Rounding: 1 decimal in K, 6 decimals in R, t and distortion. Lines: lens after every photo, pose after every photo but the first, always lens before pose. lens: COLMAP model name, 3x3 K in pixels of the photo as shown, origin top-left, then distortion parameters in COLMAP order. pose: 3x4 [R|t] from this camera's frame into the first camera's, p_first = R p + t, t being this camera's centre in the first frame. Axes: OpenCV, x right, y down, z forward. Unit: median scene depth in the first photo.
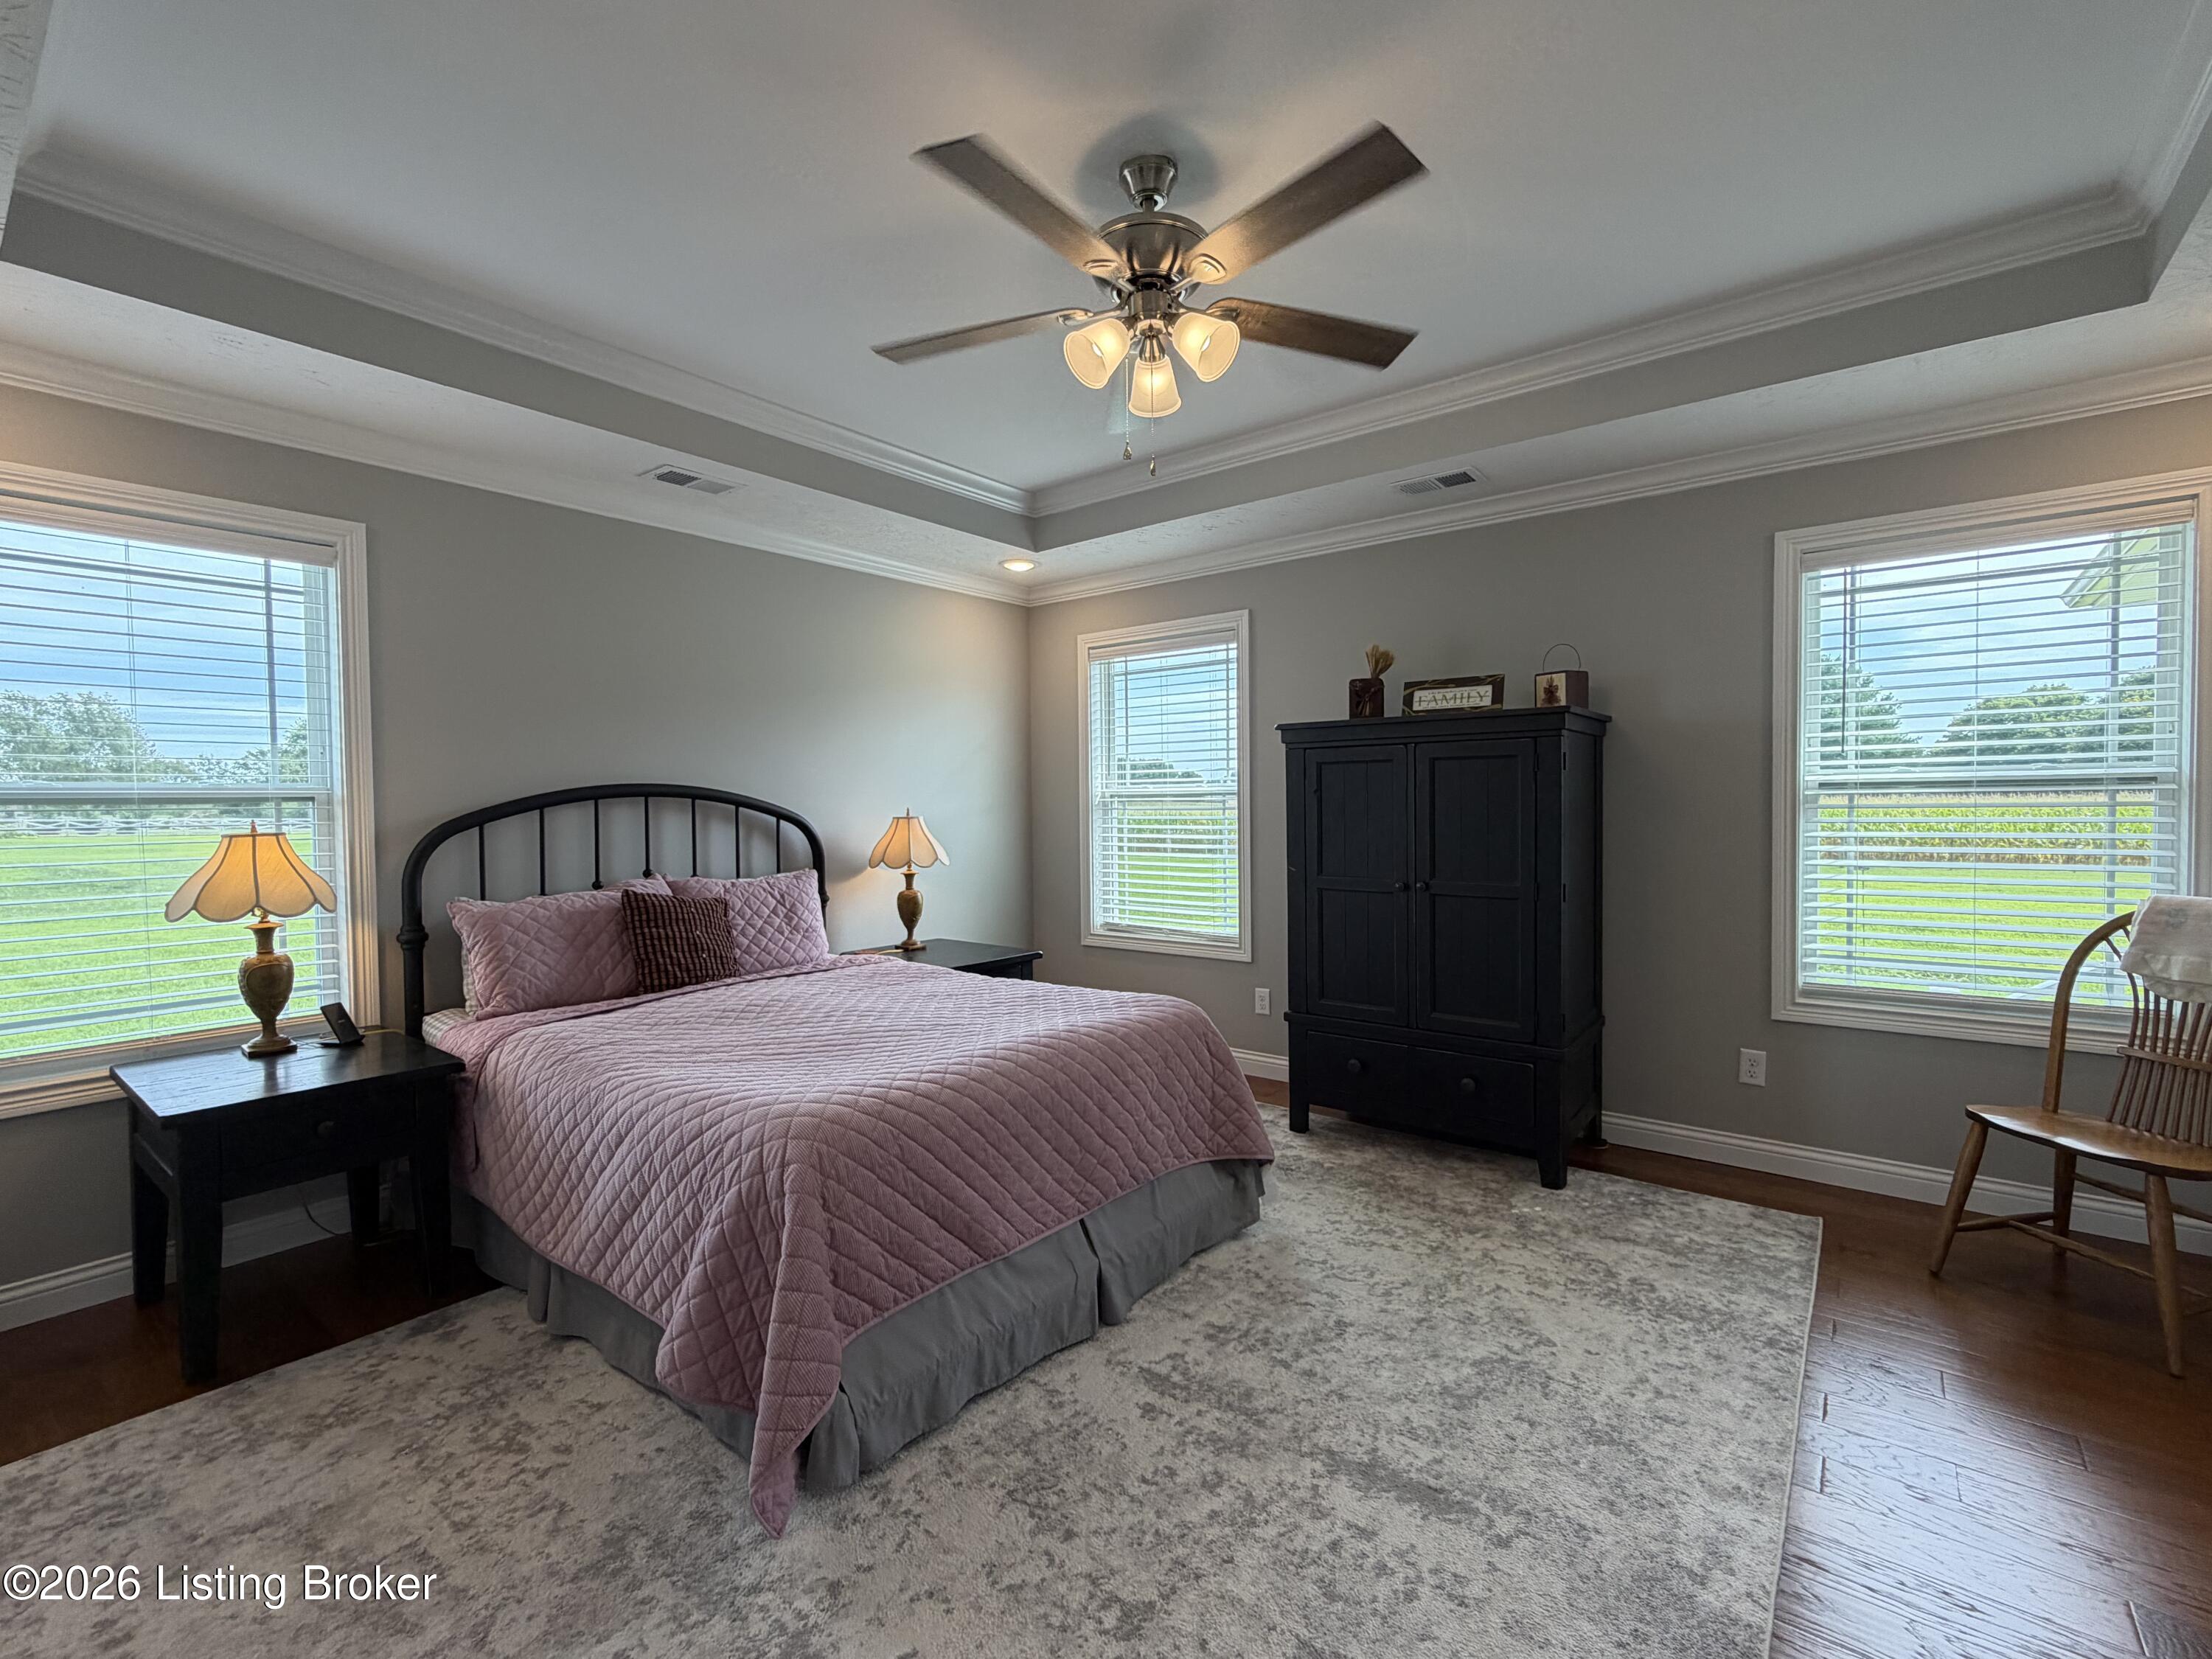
lens RADIAL K [[965.5, 0, 1109.3], [0, 965.5, 831.5], [0, 0, 1]] dist [-0.002127, 0.000661]
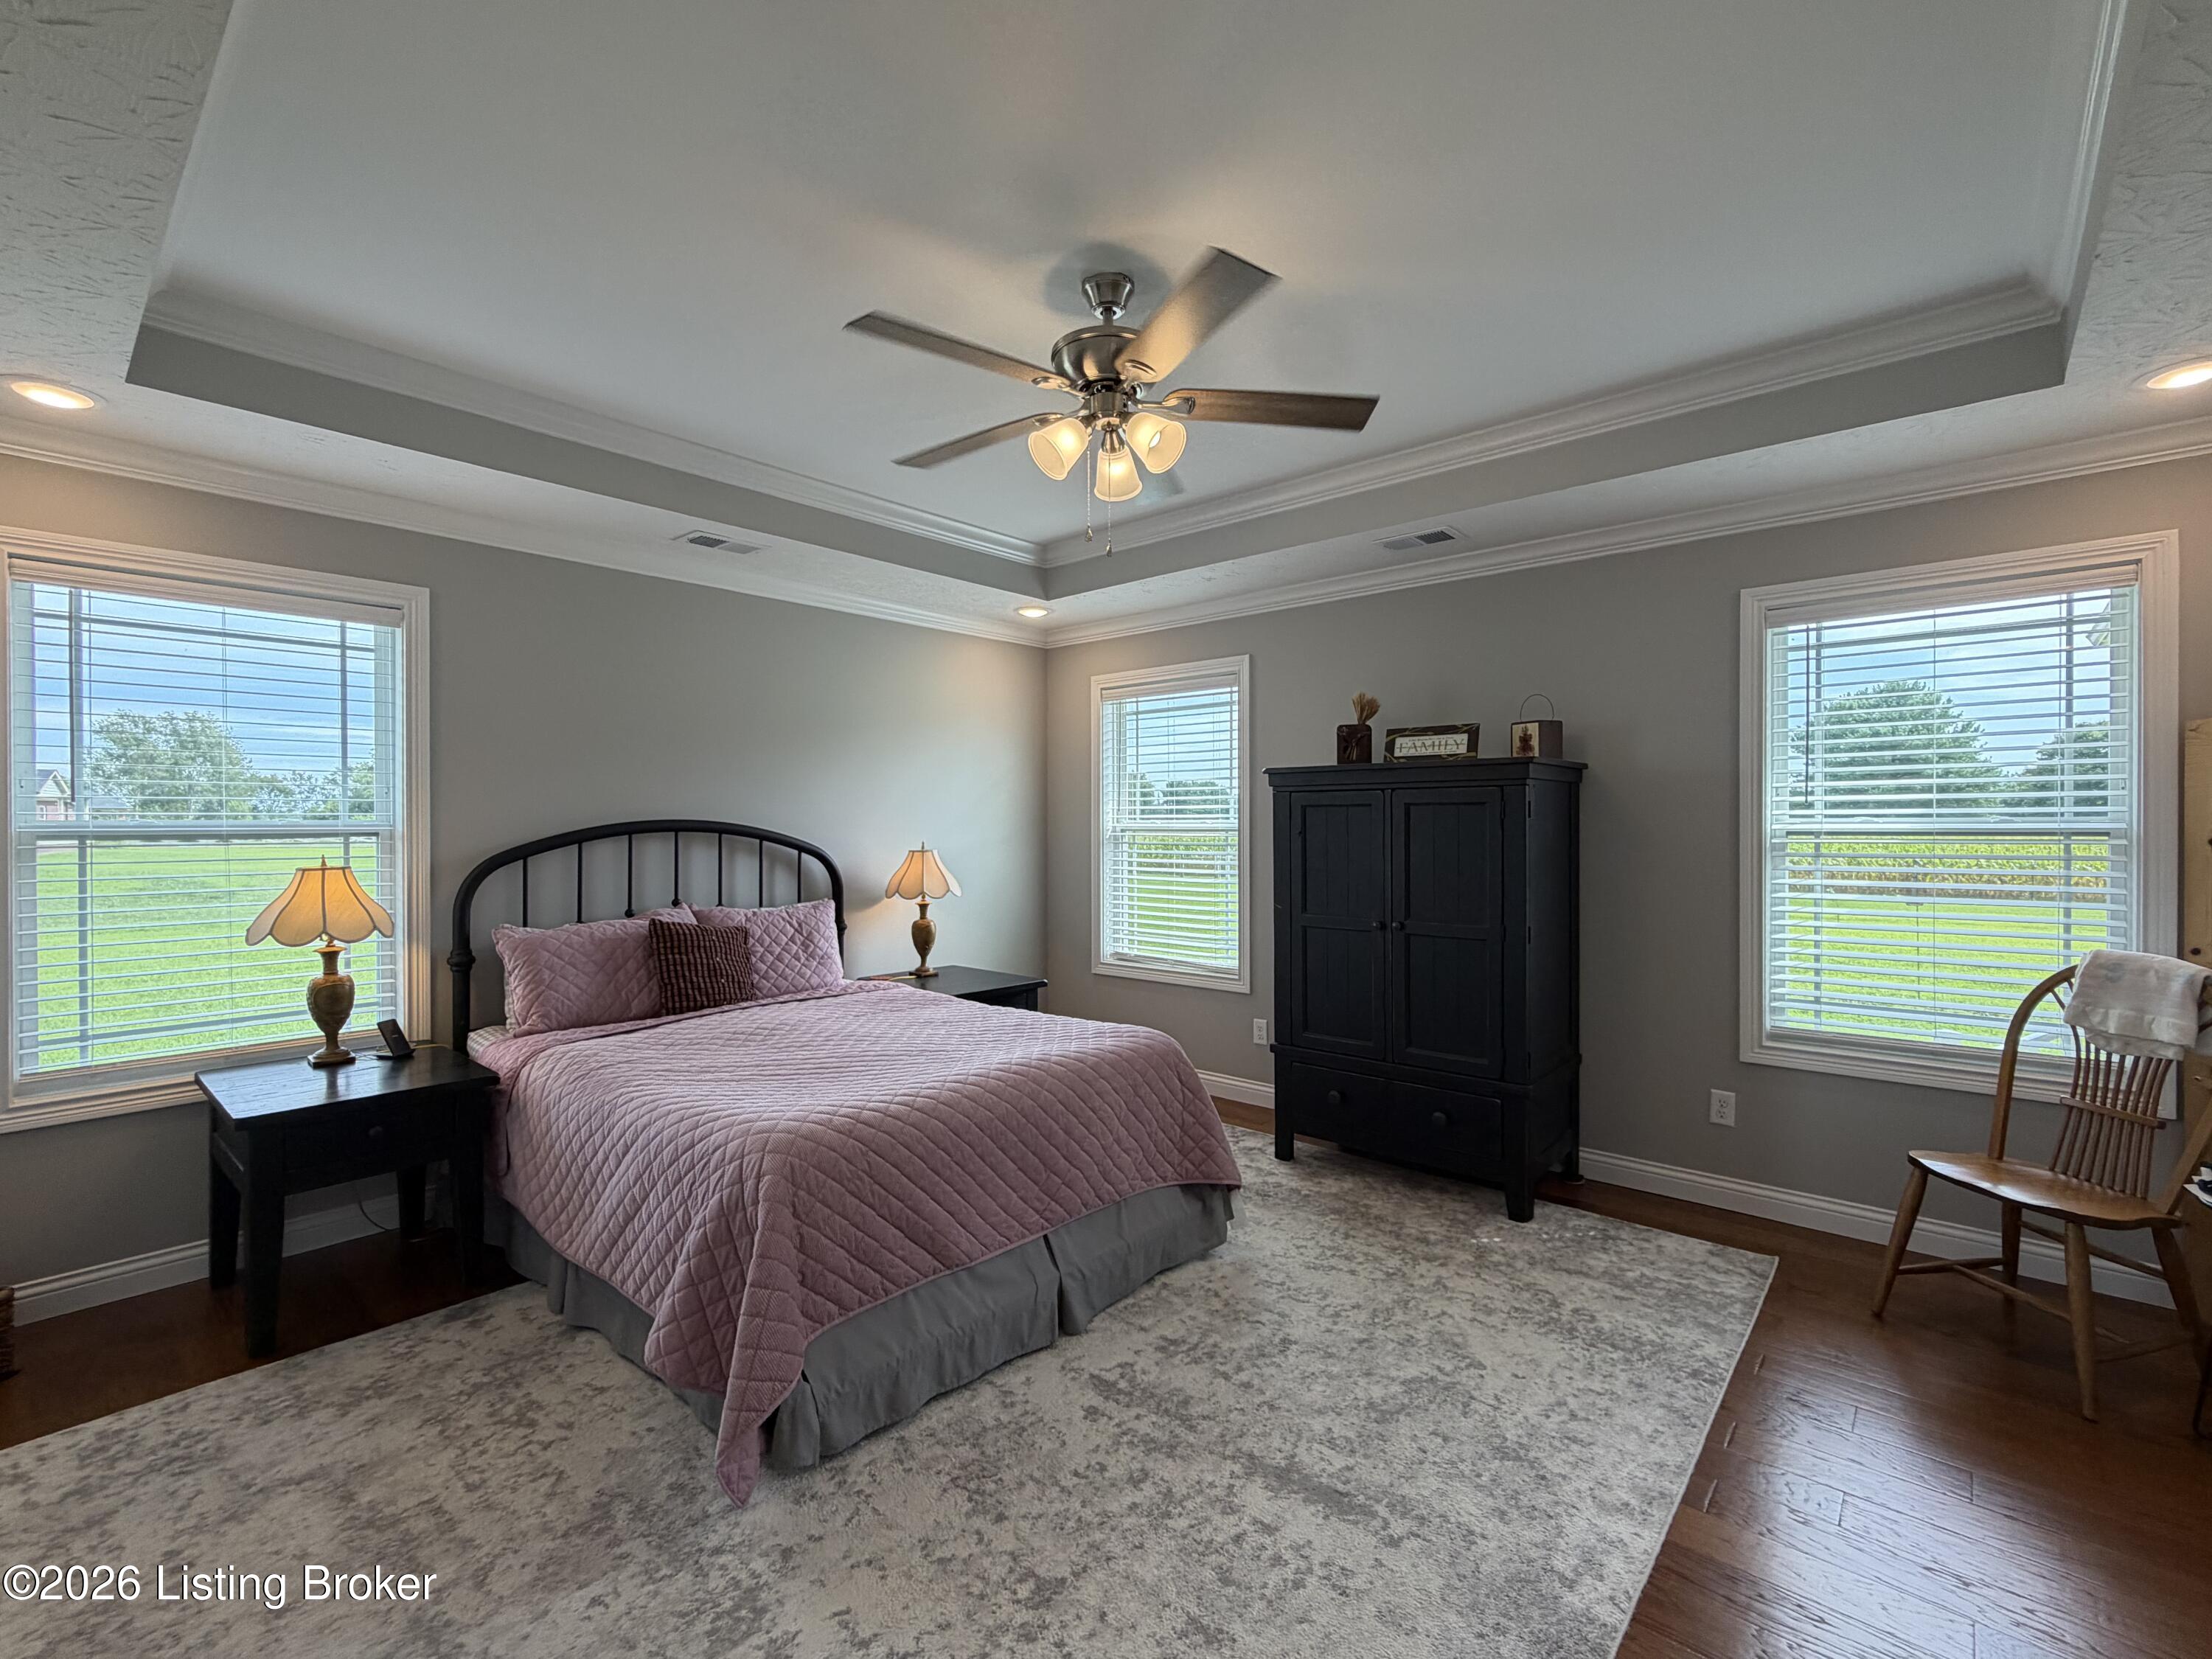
lens RADIAL K [[965.5, 0, 1113.2], [0, 965.5, 831.3], [0, 0, 1]] dist [-0.002127, 0.000661]
pose [[0.998716, 0.009789, -0.049709, 0.083189], [-0.010902, 0.999695, -0.022175, -0.023423], [0.049477, 0.022689, 0.998518, -0.074029]]
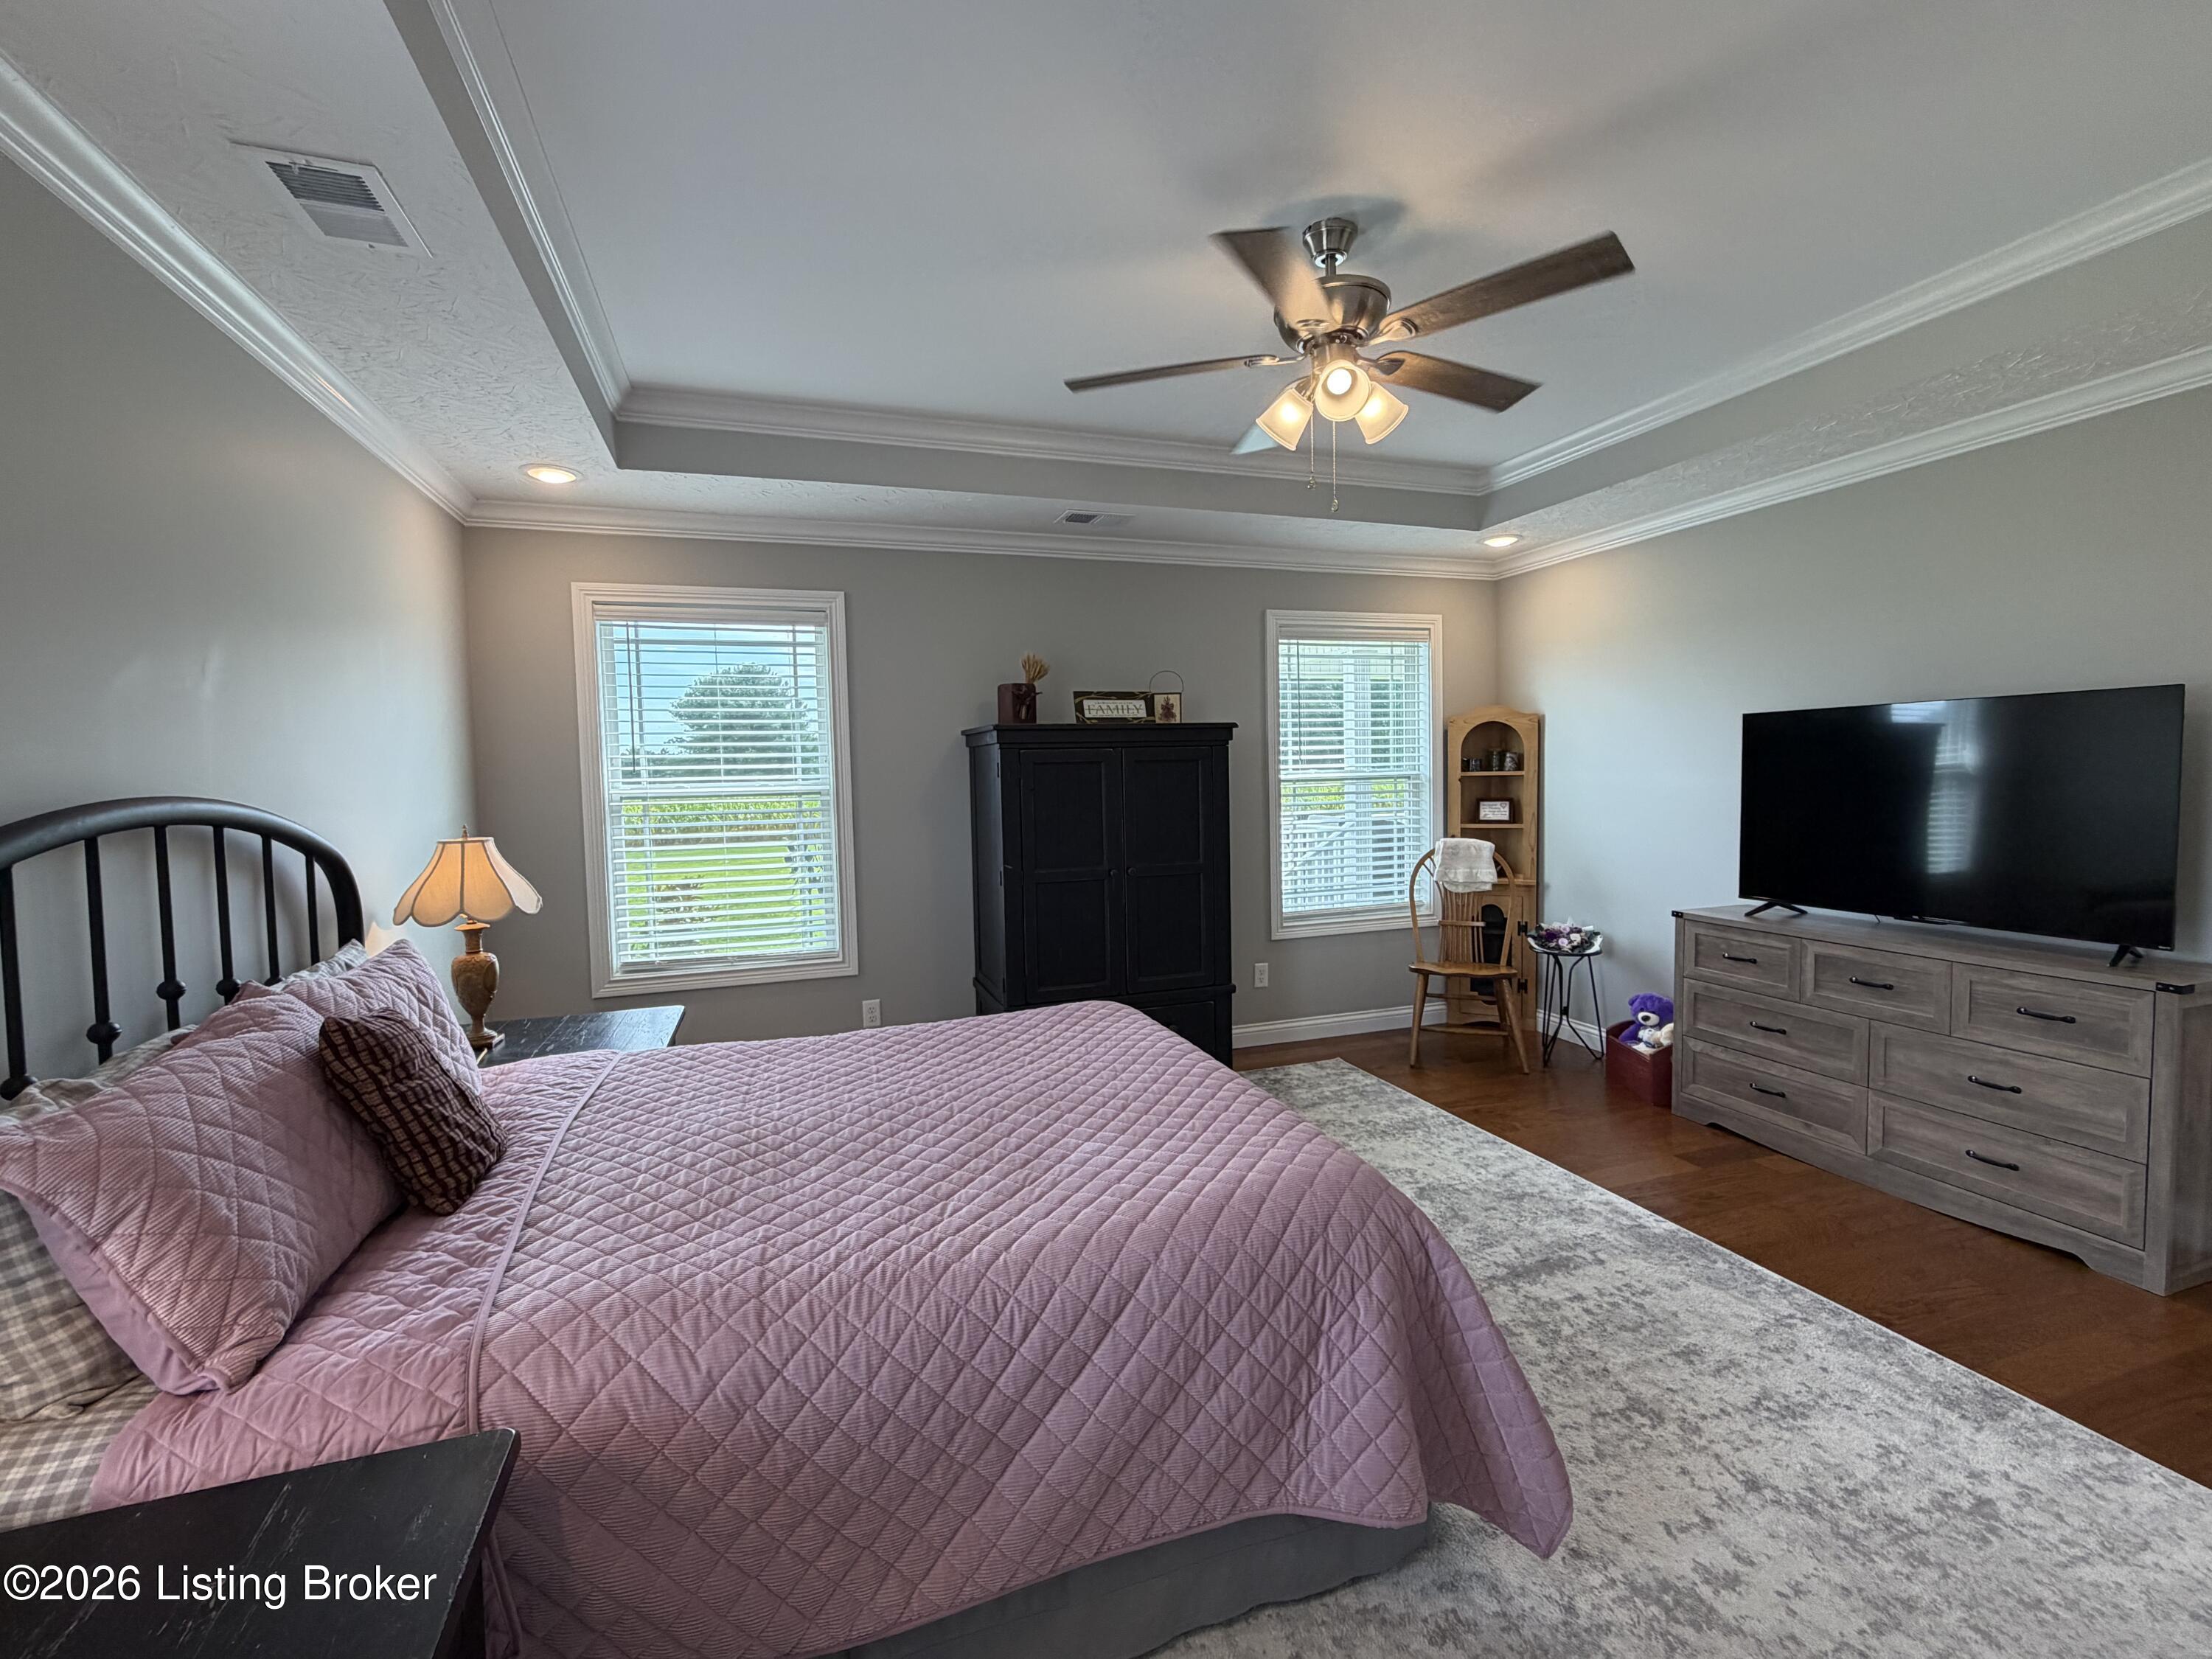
lens RADIAL K [[965.5, 0, 1102.8], [0, 965.5, 829.5], [0, 0, 1]] dist [-0.002127, 0.000661]
pose [[0.545860, -0.049635, 0.836405, -0.811508], [0.041743, 0.998615, 0.032018, -0.039019], [-0.836836, 0.017436, 0.547176, 0.482497]]
